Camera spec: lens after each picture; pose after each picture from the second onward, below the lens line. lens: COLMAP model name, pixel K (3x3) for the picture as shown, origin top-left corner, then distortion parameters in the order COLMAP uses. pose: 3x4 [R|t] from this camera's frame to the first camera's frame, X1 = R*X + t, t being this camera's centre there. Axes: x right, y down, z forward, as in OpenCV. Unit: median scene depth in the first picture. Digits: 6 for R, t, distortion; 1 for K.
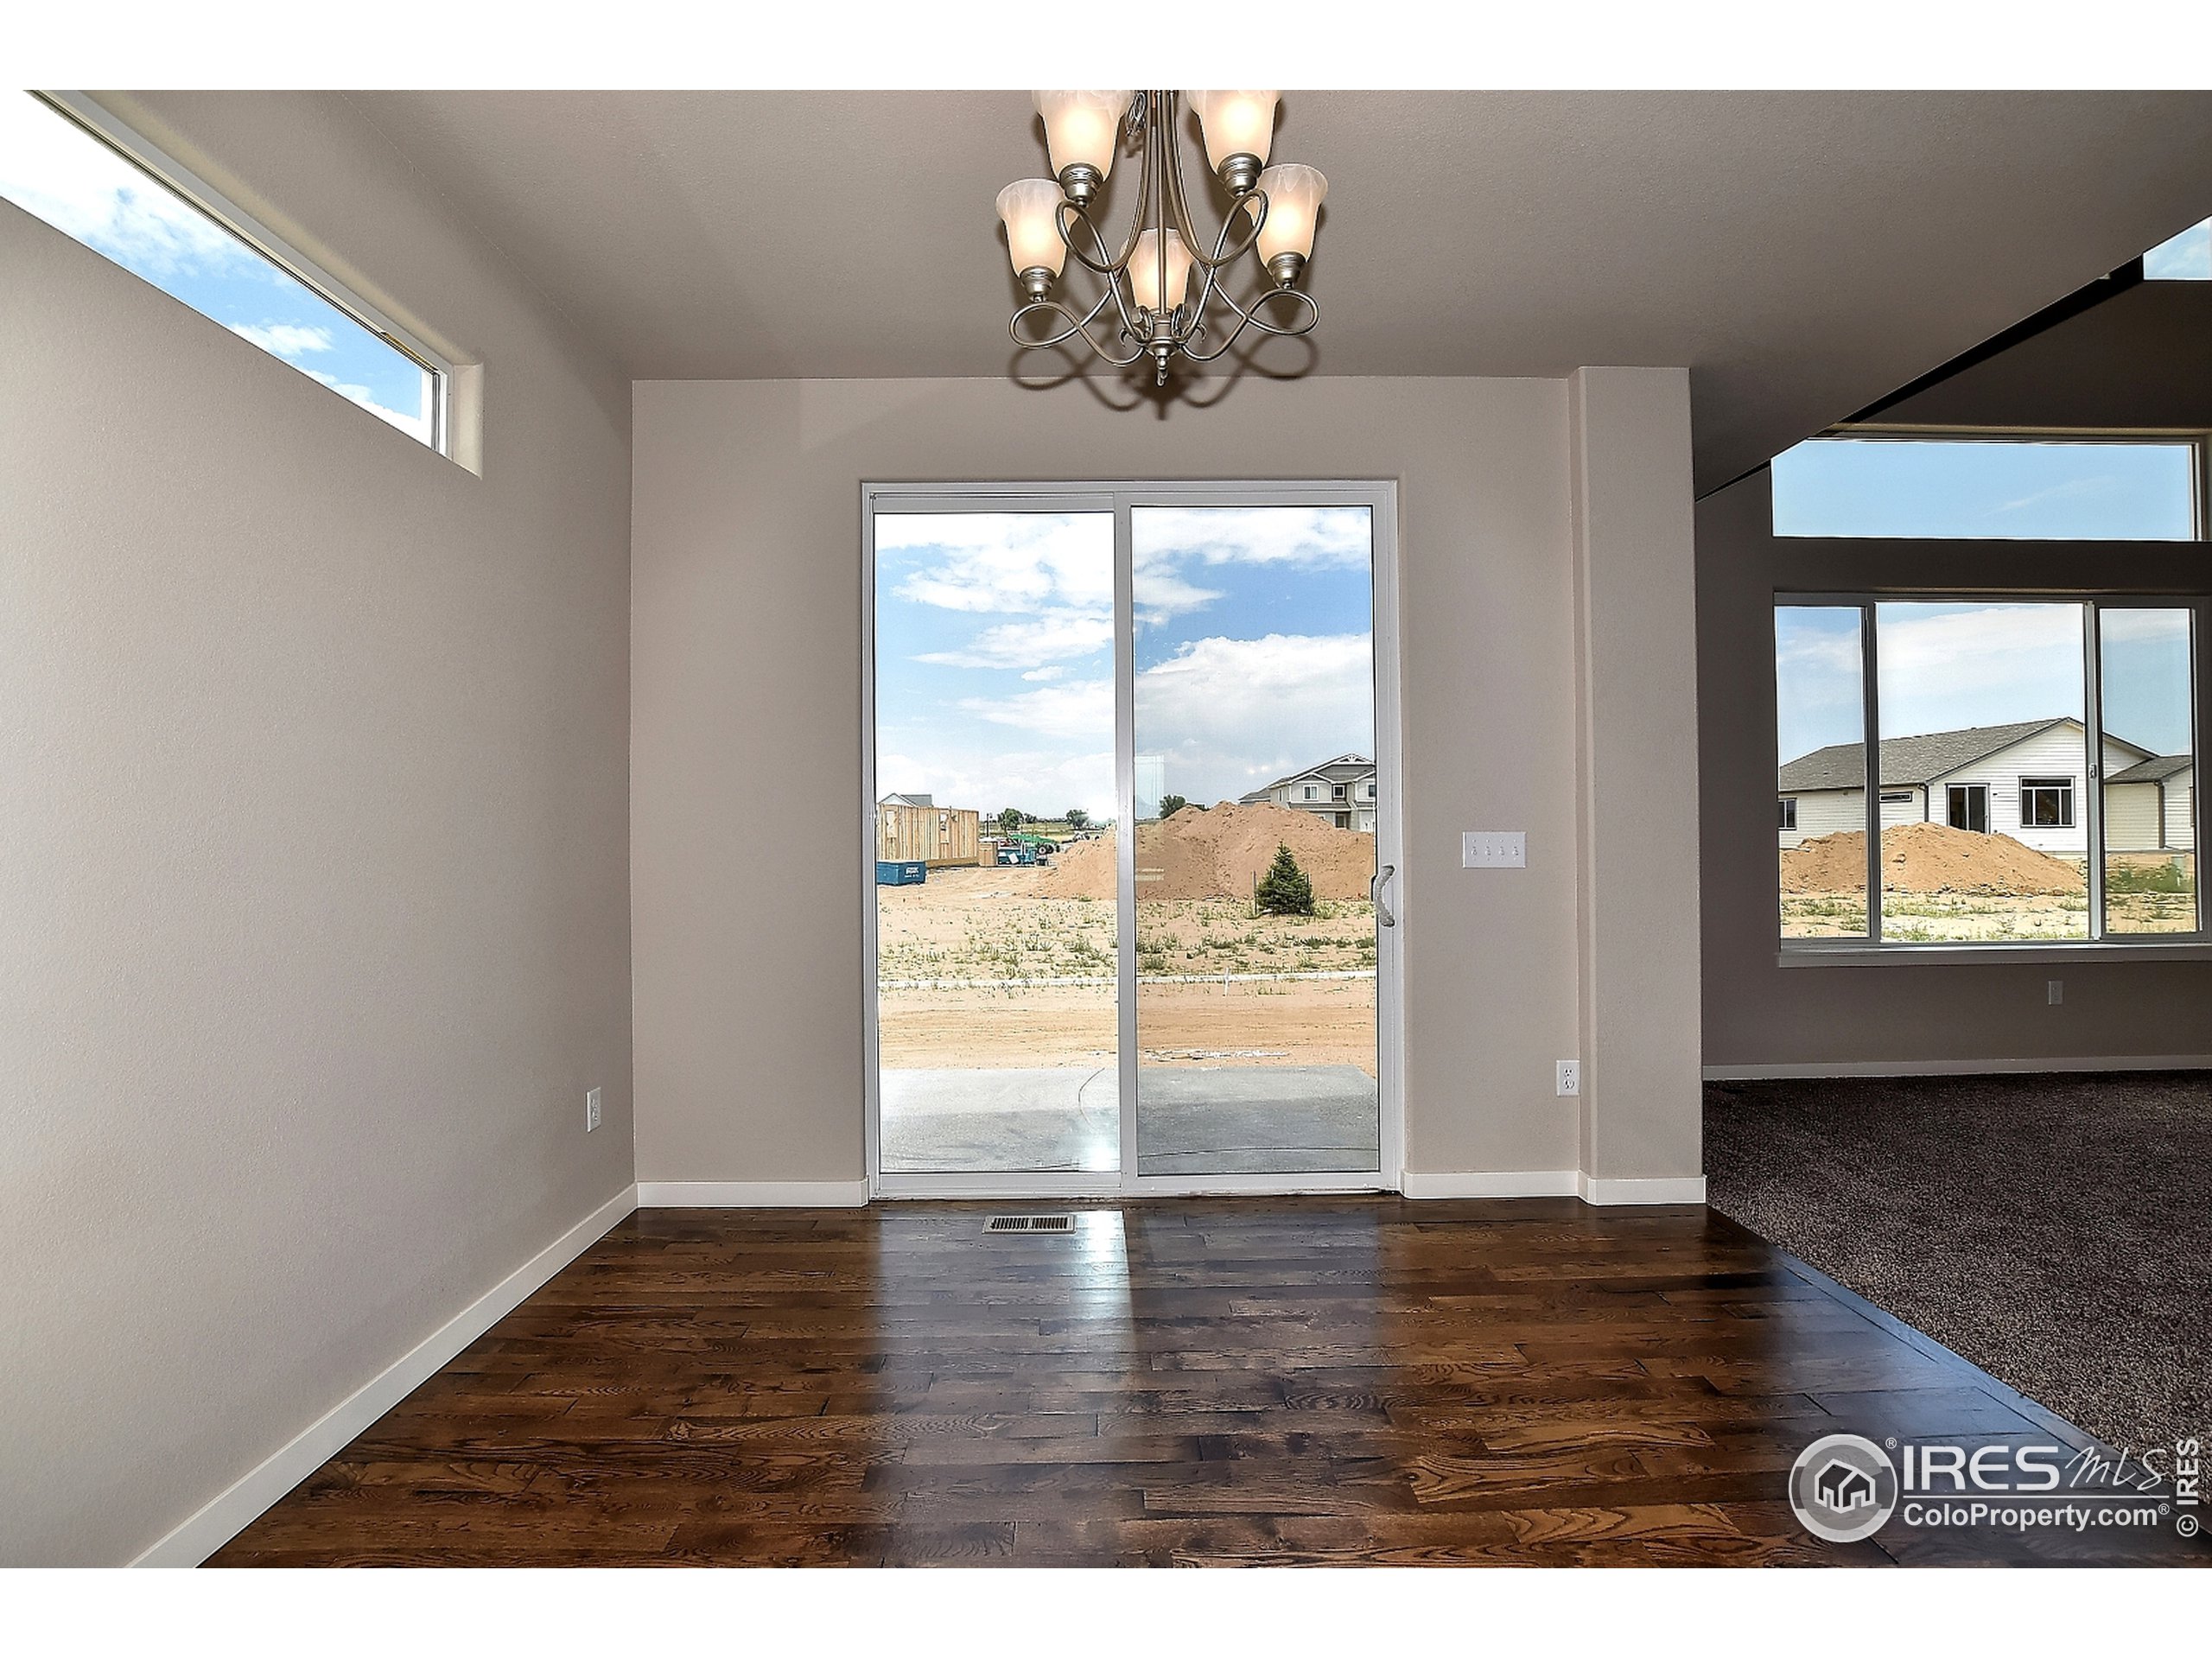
lens RADIAL K [[990.4, 0, 1106.0], [0, 990.4, 829.5], [0, 0, 1]] dist [-0.015779, -0.000678]
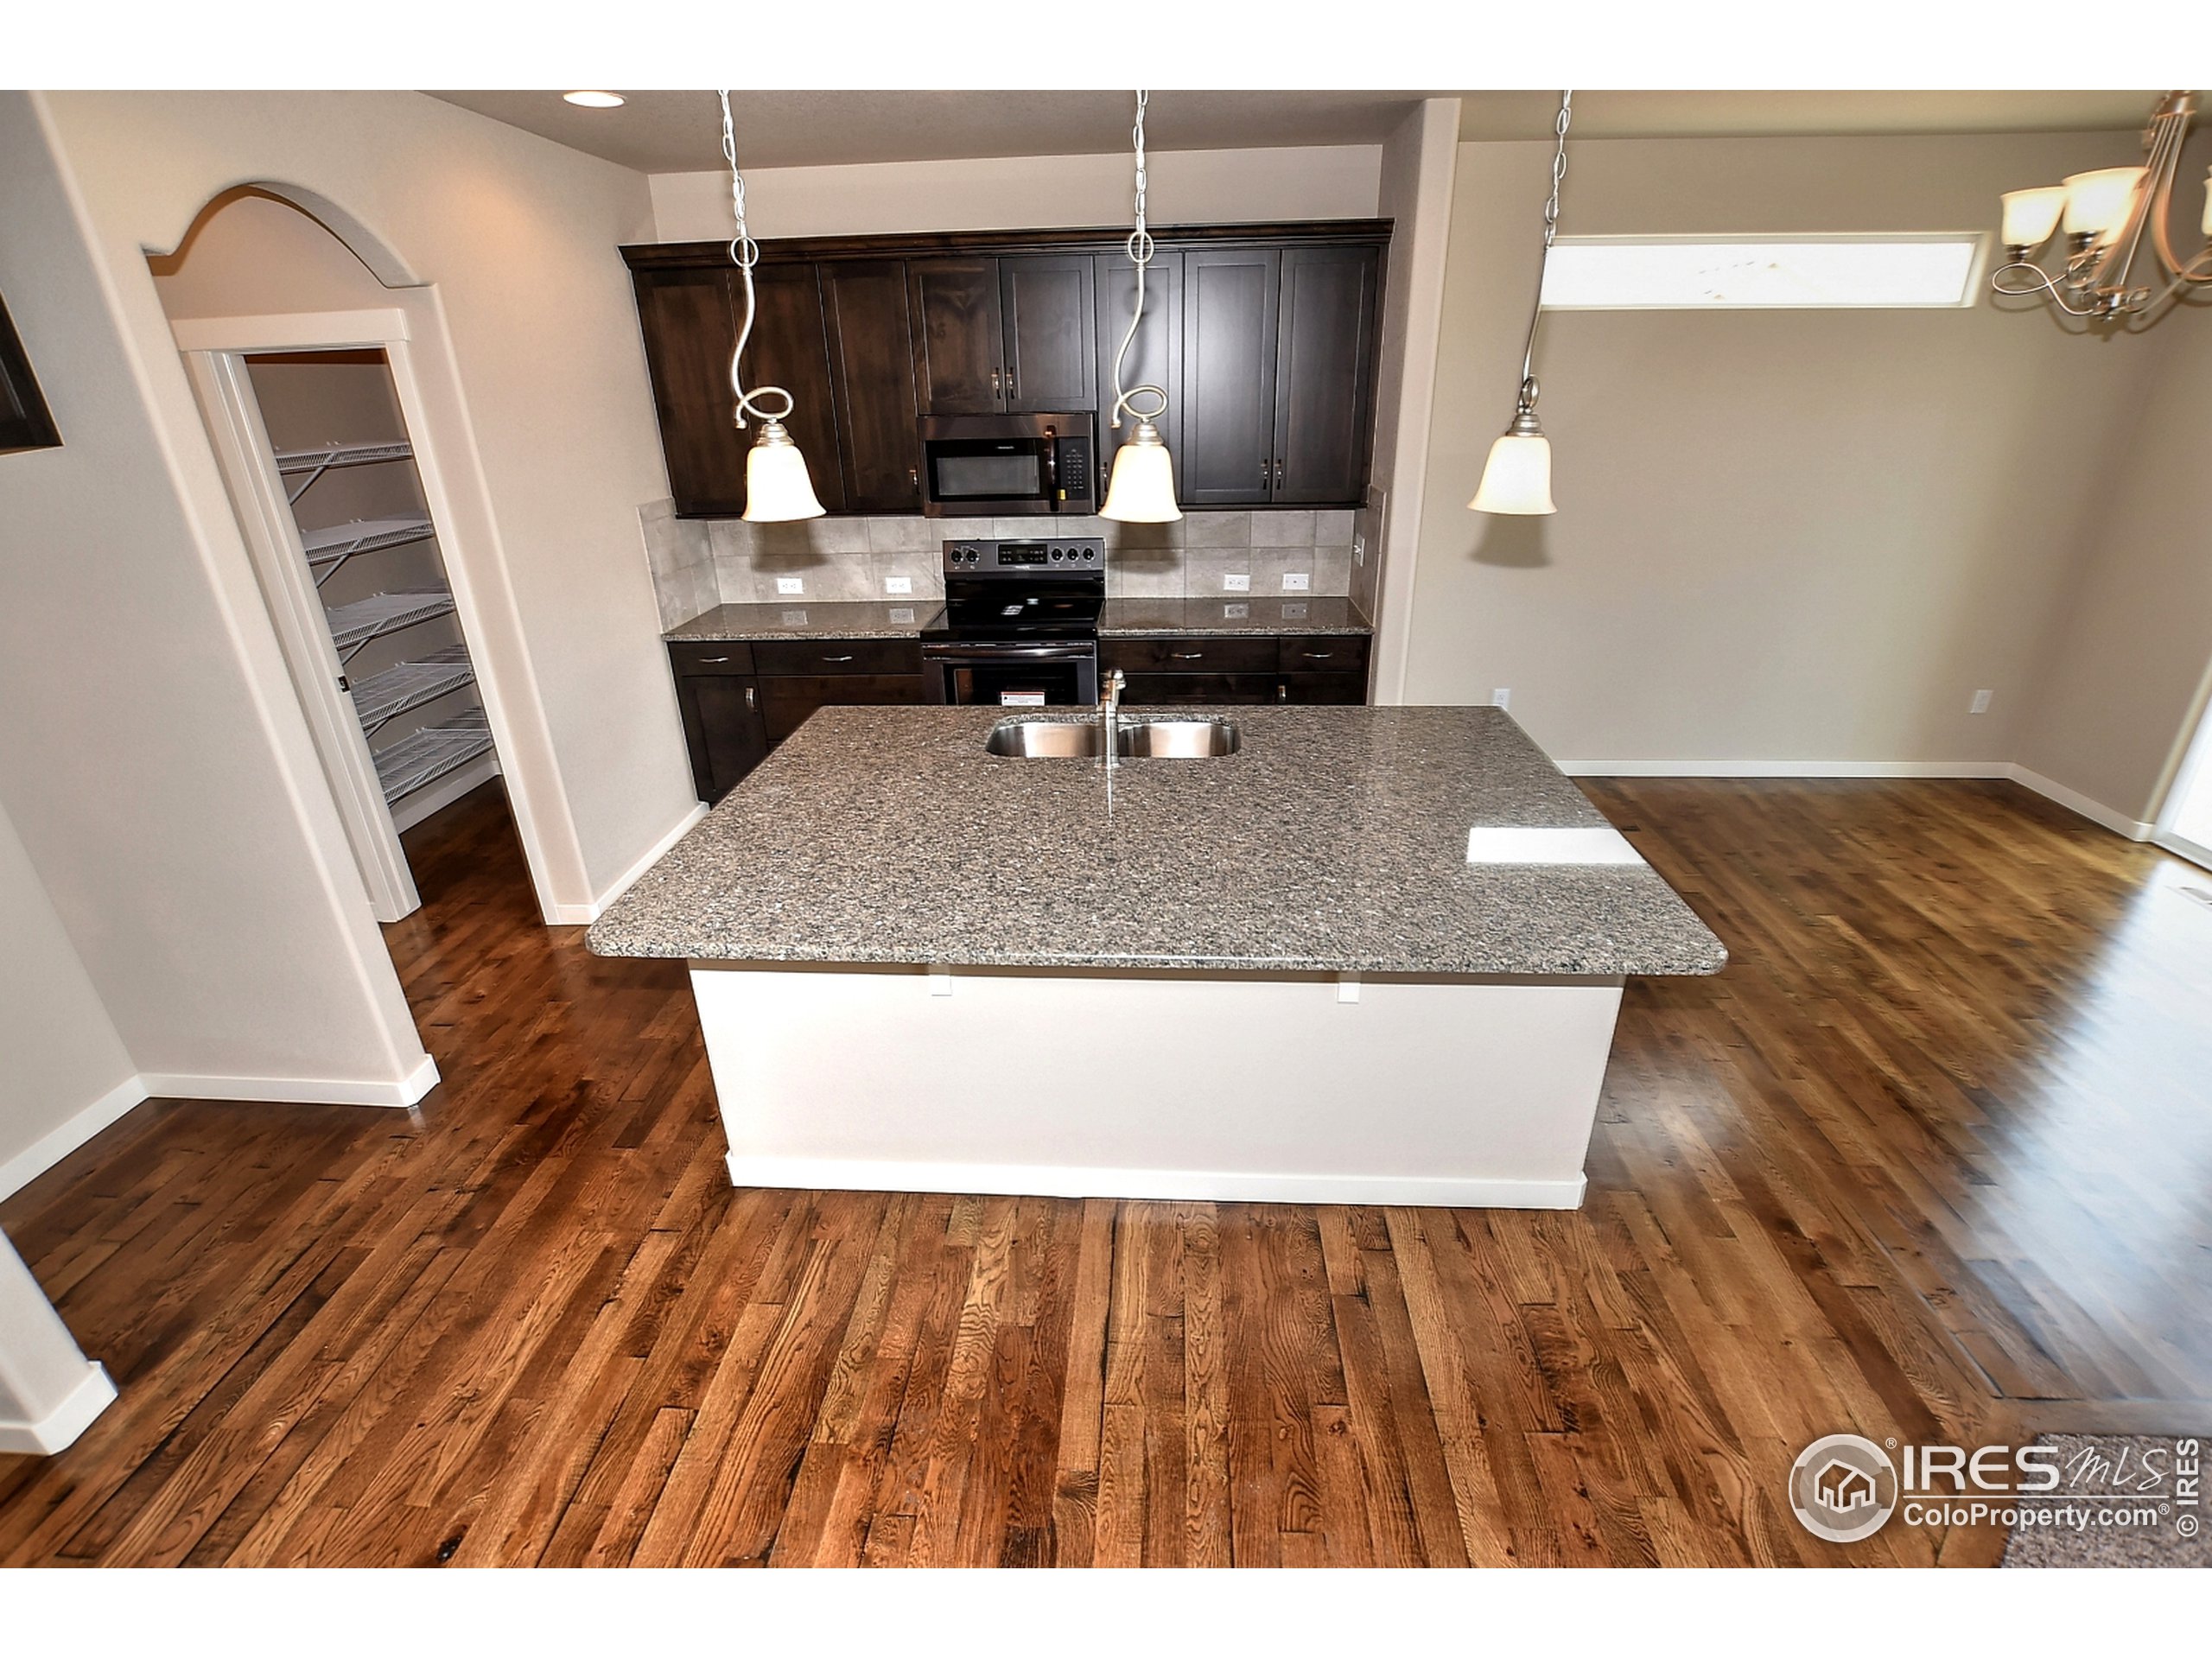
lens RADIAL K [[1010.1, 0, 1106.0], [0, 1010.1, 829.5], [0, 0, 1]] dist [-0.028339, -0.000212]
pose [[-0.070936, 0.419098, -0.905166, 1.406167], [0.033053, 0.907941, 0.417792, -0.302793], [0.996933, -0.000282, -0.078258, -0.359674]]
